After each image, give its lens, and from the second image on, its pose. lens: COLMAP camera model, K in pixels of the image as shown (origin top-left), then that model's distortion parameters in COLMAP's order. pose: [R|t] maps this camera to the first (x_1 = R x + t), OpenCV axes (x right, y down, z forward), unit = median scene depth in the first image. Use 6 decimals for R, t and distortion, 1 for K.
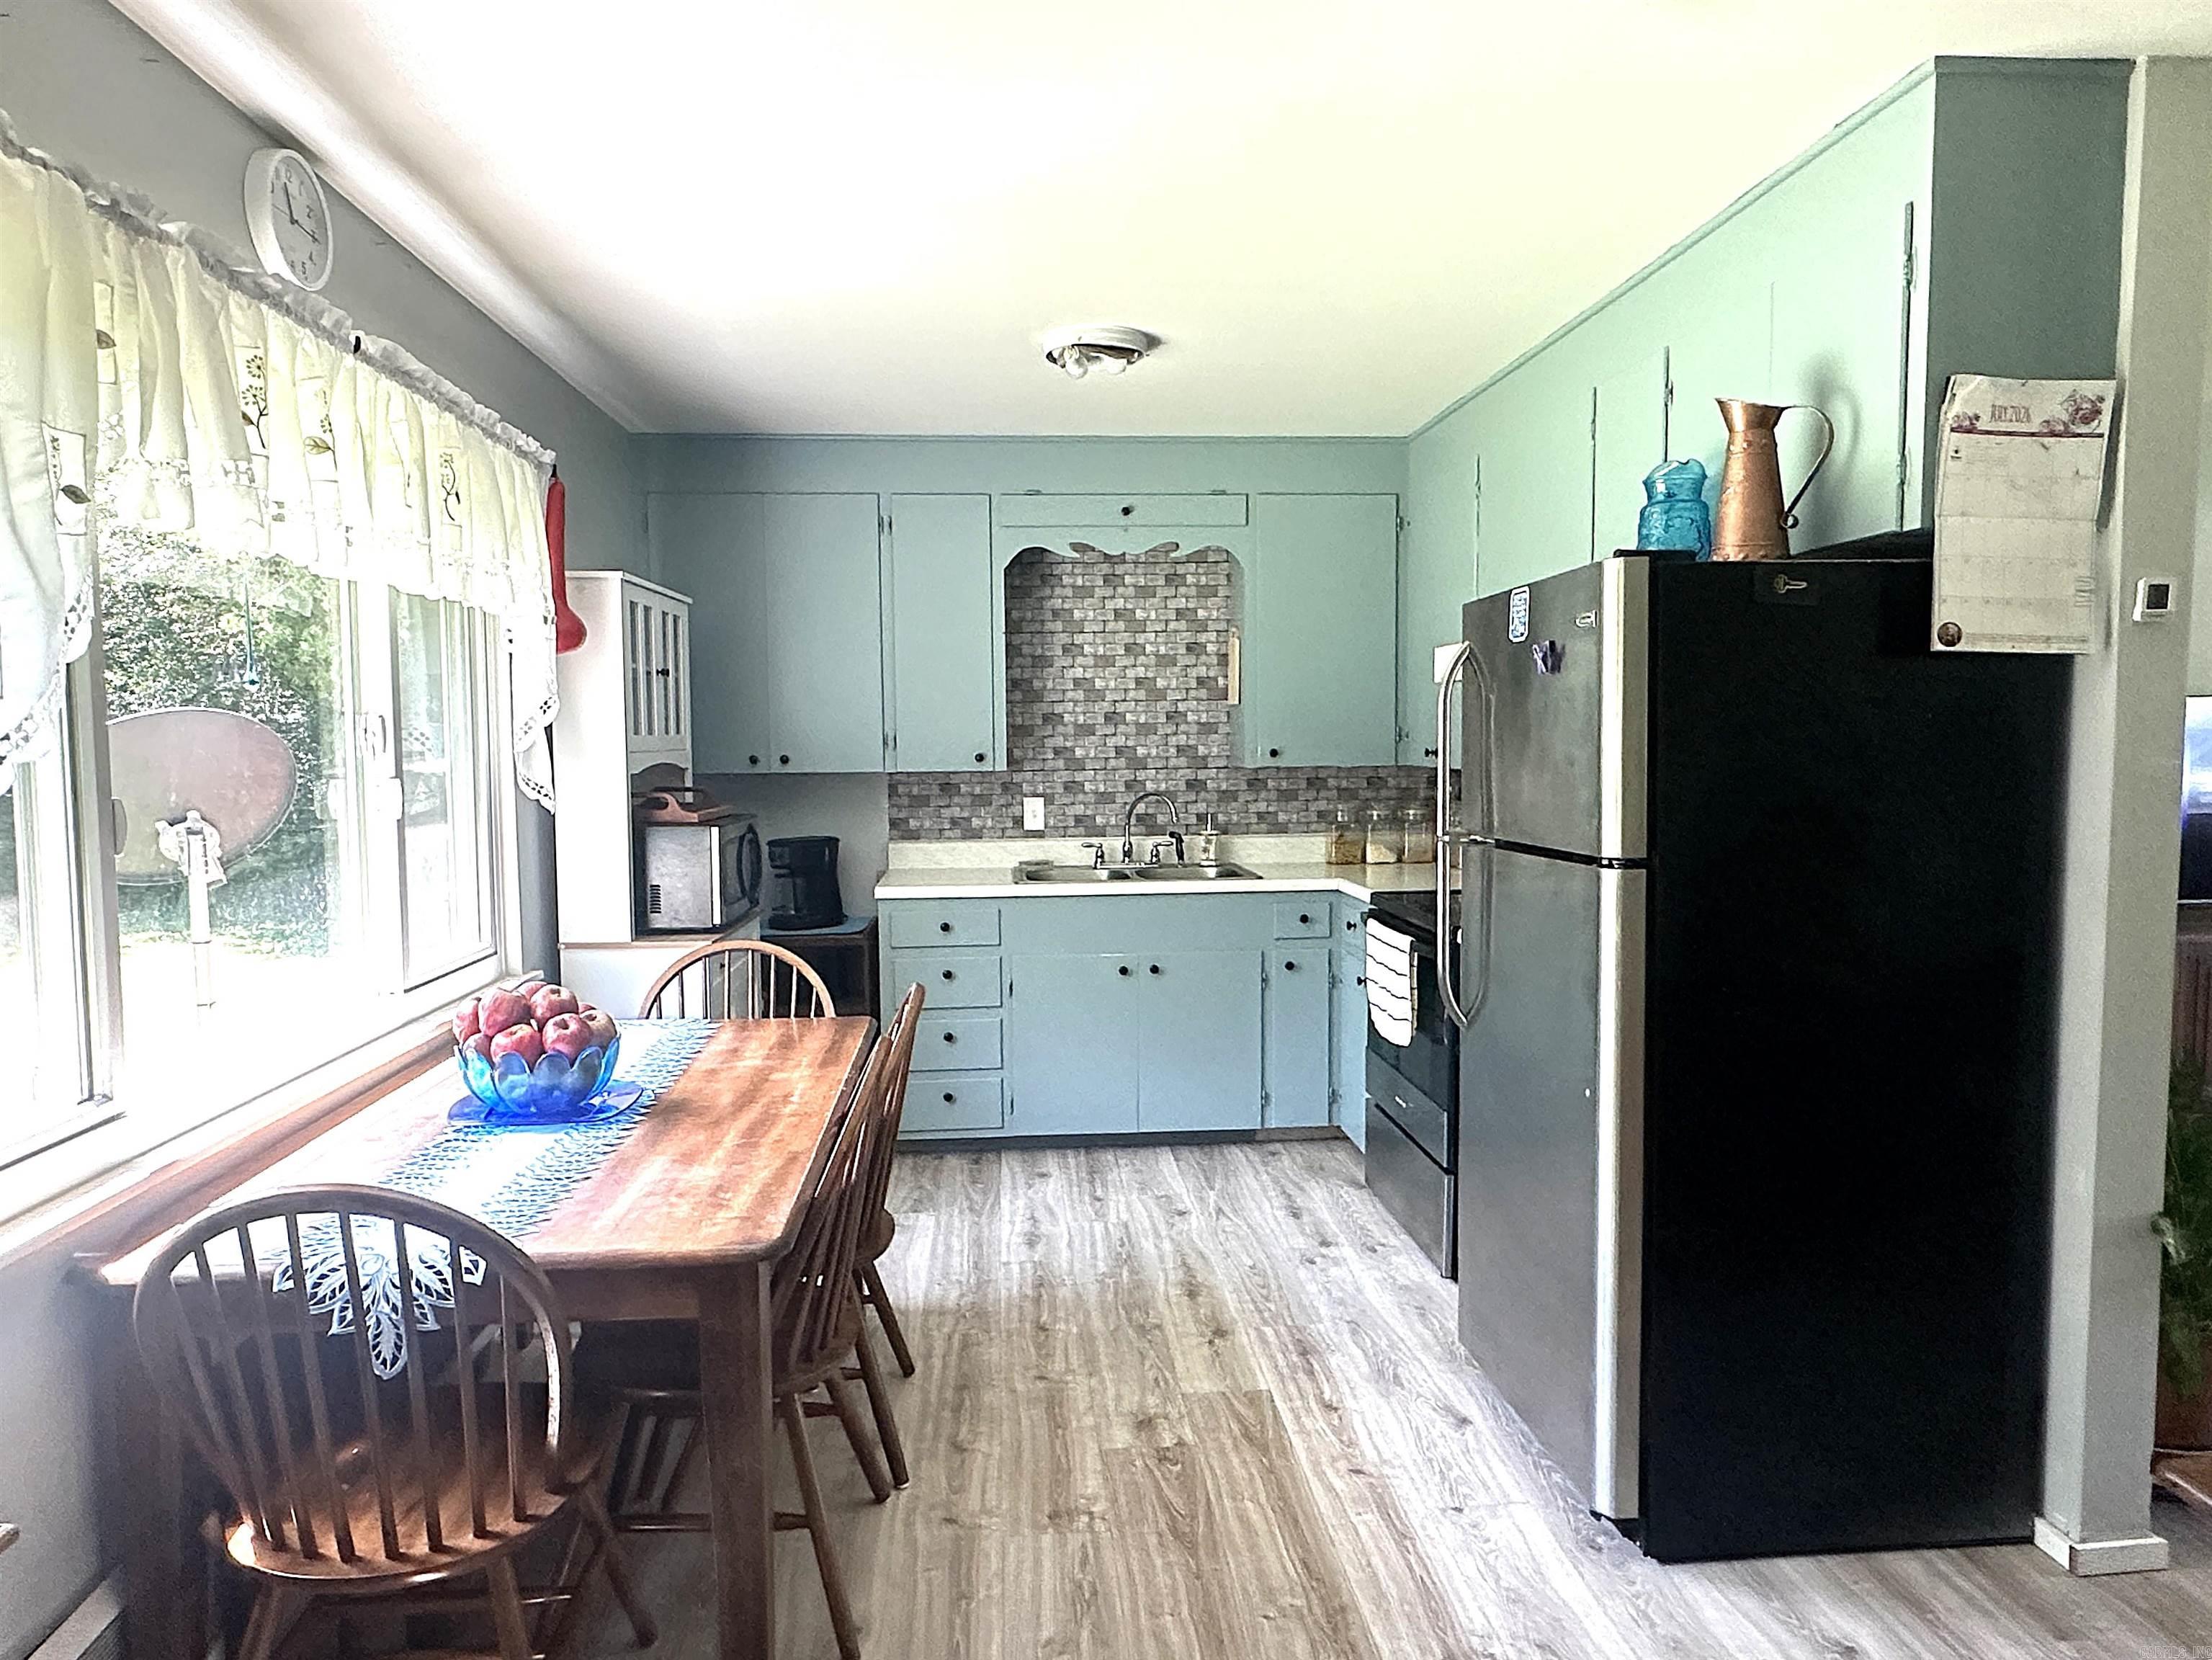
lens RADIAL K [[1354.6, 0, 1042.9], [0, 1354.6, 821.1], [0, 0, 1]] dist [-0.005581, 0.001420]
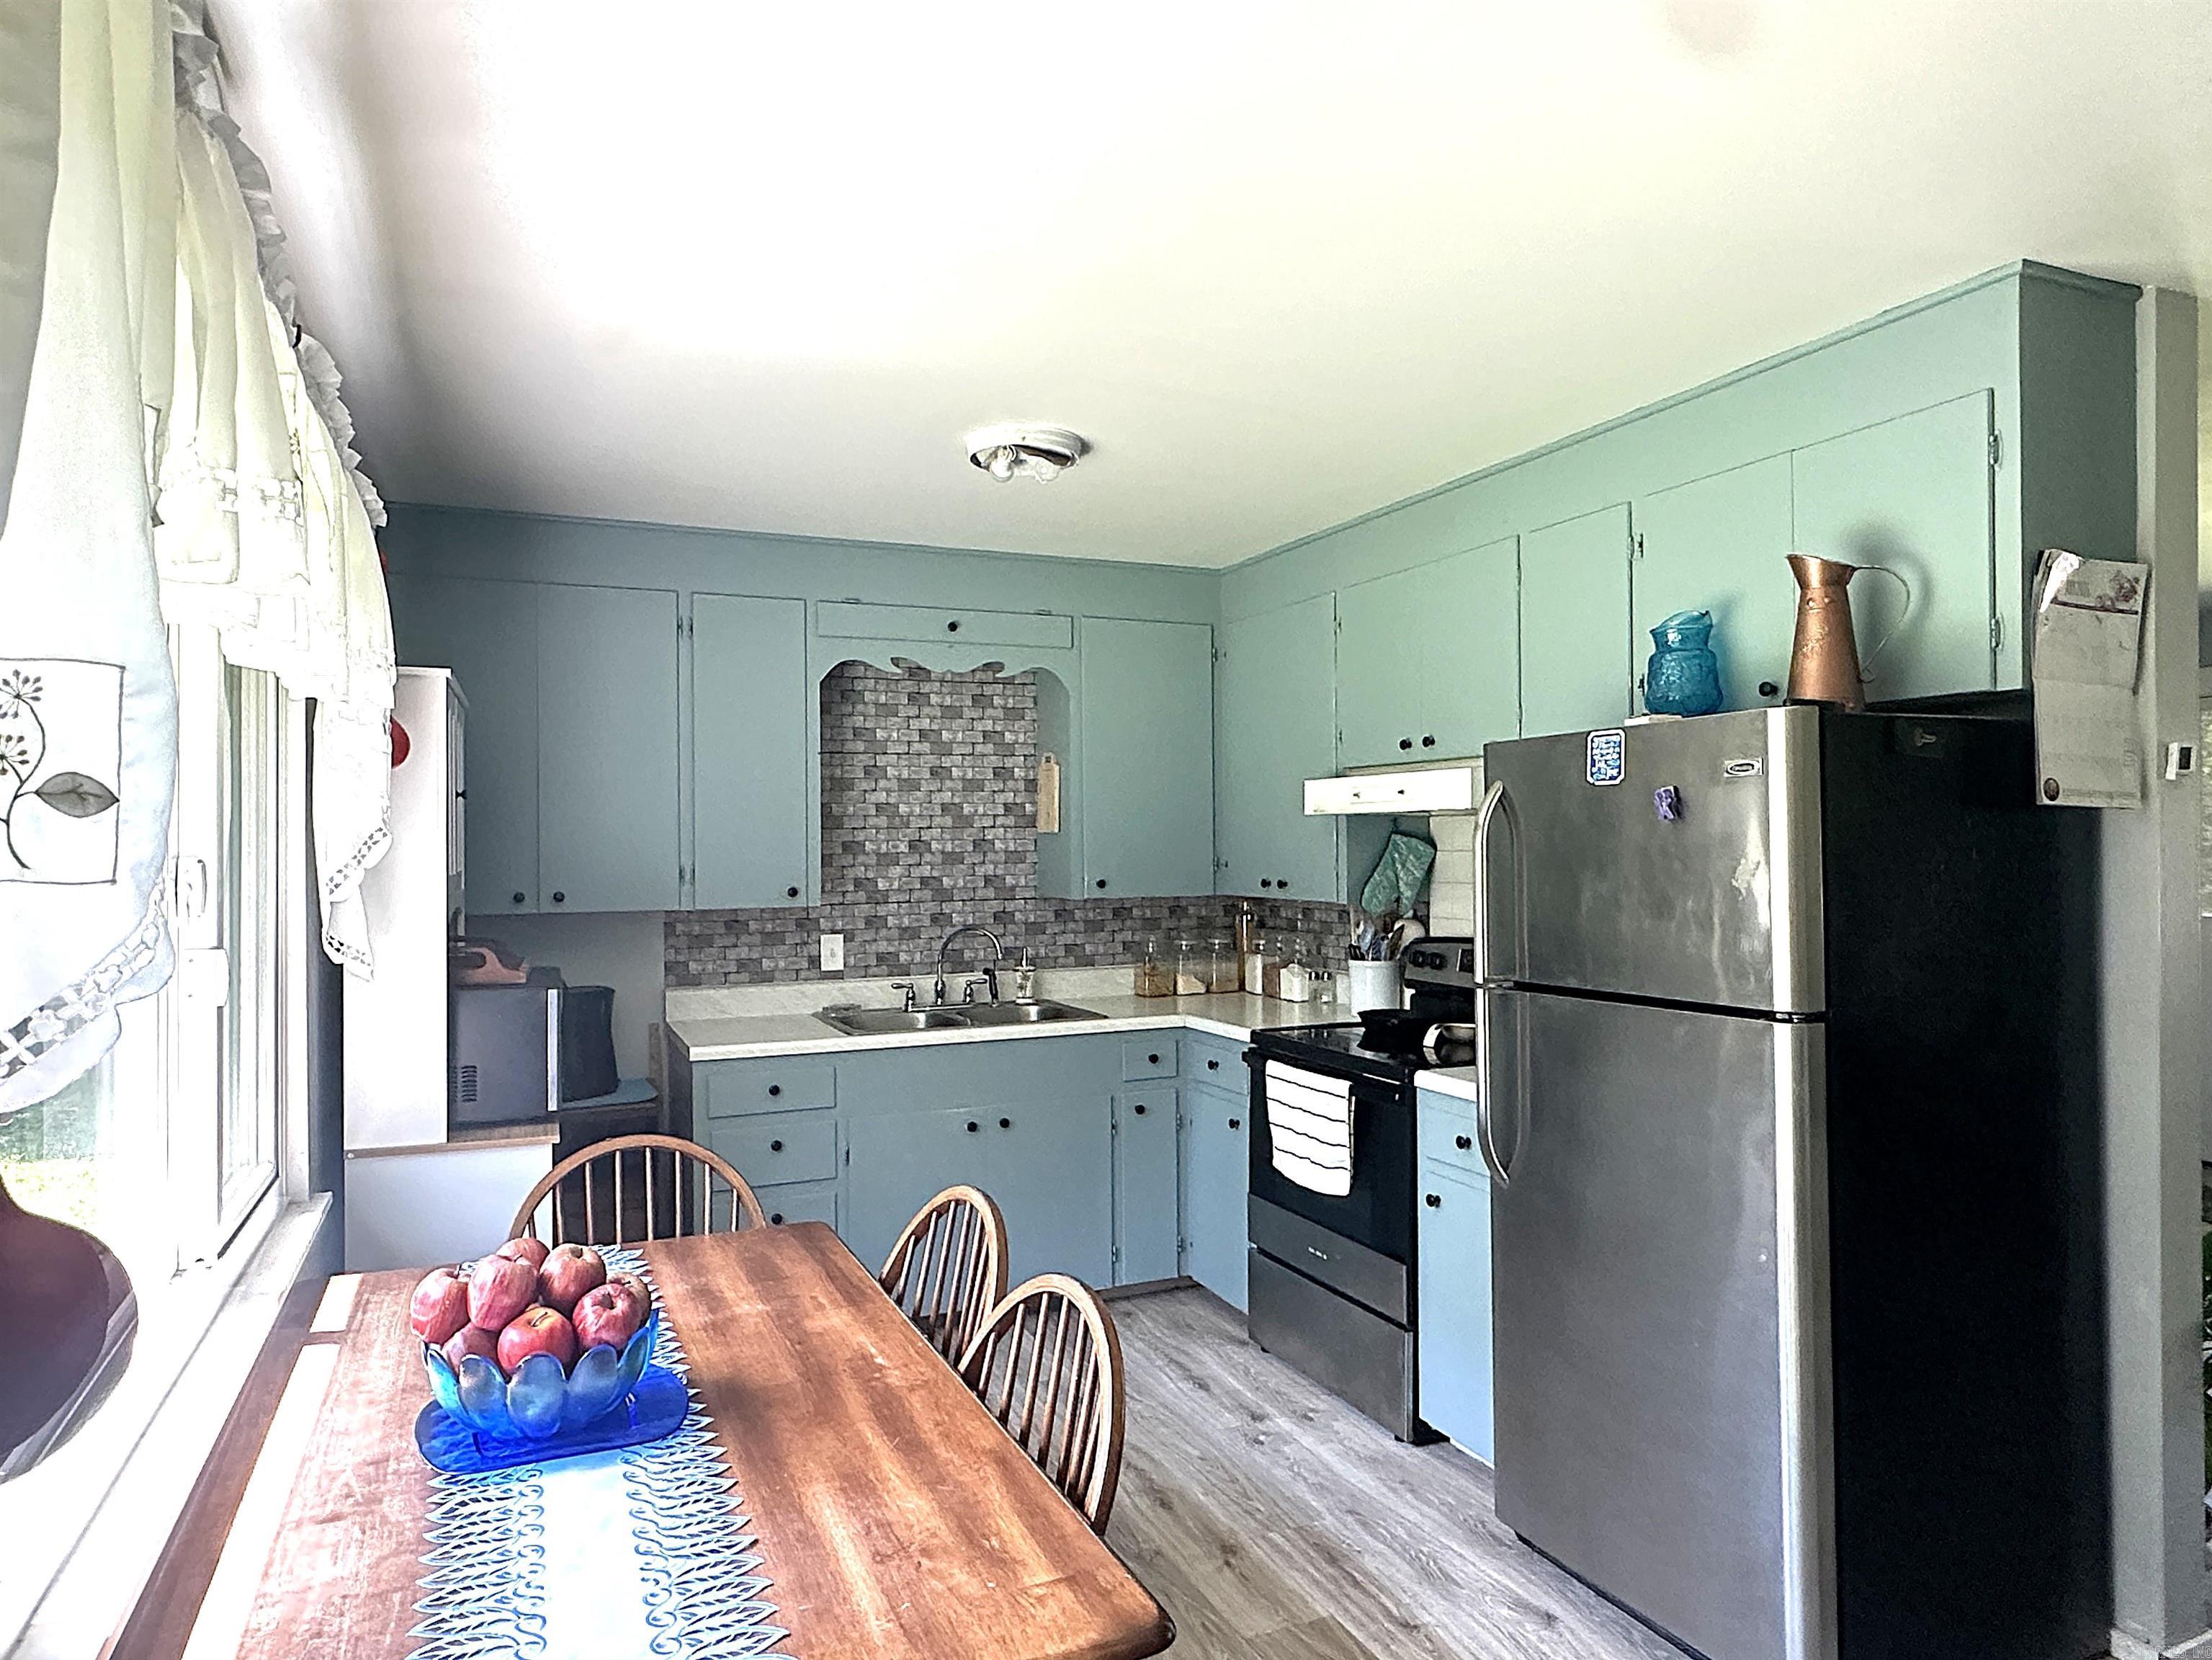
lens RADIAL K [[1354.6, 0, 1109.7], [0, 1354.6, 835.5], [0, 0, 1]] dist [-0.005581, 0.001420]
pose [[0.943259, 0.003964, 0.332034, -0.195276], [0.021079, 0.997197, -0.071787, -0.021404], [-0.331388, 0.074713, 0.940532, 0.129161]]
